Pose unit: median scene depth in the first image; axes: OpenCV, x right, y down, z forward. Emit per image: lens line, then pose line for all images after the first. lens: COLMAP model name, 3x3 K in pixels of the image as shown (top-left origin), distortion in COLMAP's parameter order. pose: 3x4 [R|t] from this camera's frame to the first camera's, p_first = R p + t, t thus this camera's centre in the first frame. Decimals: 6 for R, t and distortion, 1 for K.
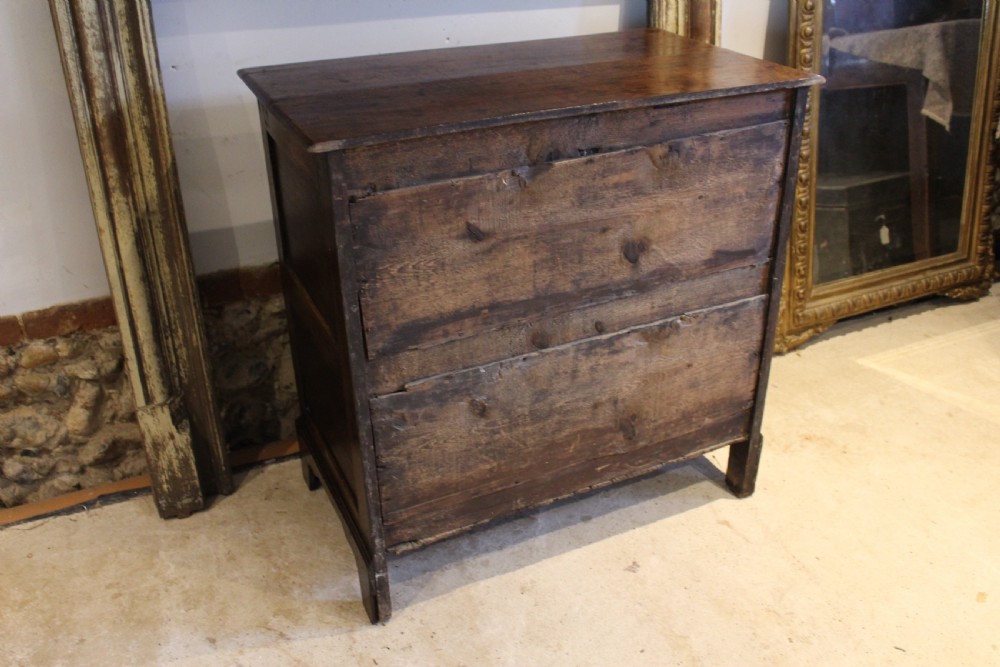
lens RADIAL K [[911.4, 0, 486.7], [0, 911.4, 329.7], [0, 0, 1]] dist [-0.087533, 0.000000]
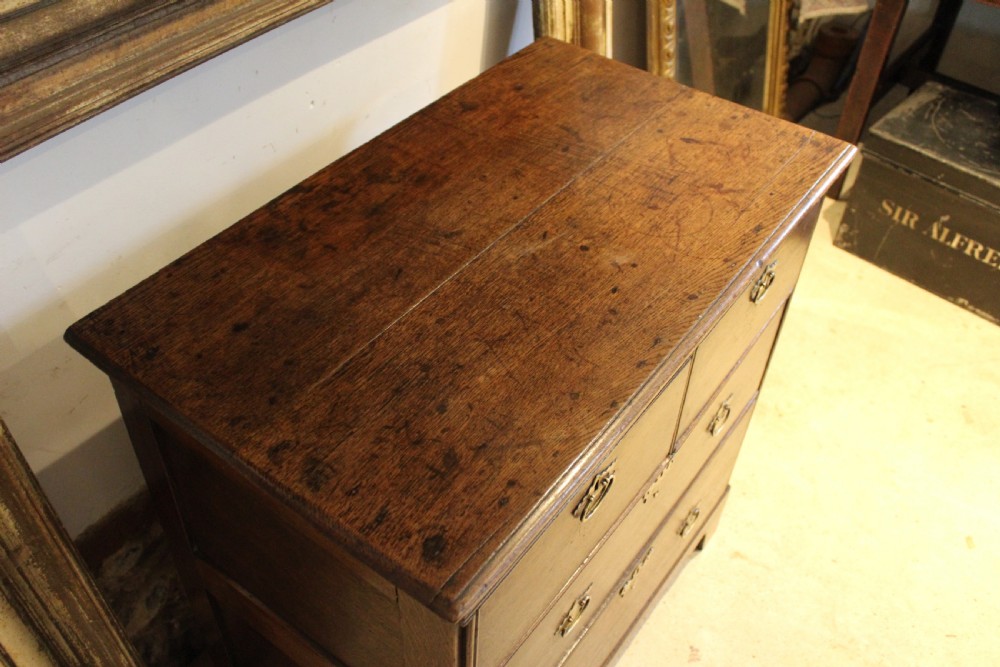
lens RADIAL K [[911.4, 0, 494.6], [0, 911.4, 332.8], [0, 0, 1]] dist [-0.087533, 0.000000]
pose [[0.864328, -0.322959, 0.385532, -0.245888], [0.214503, 0.930080, 0.298228, -0.338681], [-0.454891, -0.175069, 0.873170, 0.315979]]
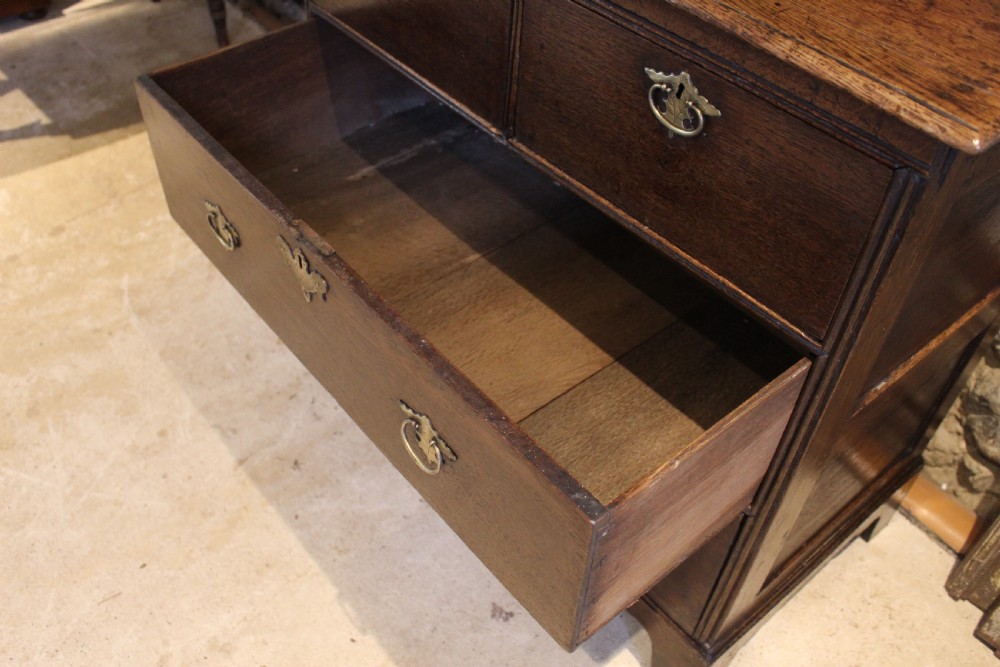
lens RADIAL K [[911.4, 0, 495.1], [0, 911.4, 329.8], [0, 0, 1]] dist [-0.087533, 0.000000]
pose [[0.279389, 0.680350, -0.677543, 0.458987], [-0.510481, 0.702903, 0.495315, -0.235127], [0.813235, 0.207487, 0.543690, 0.510849]]
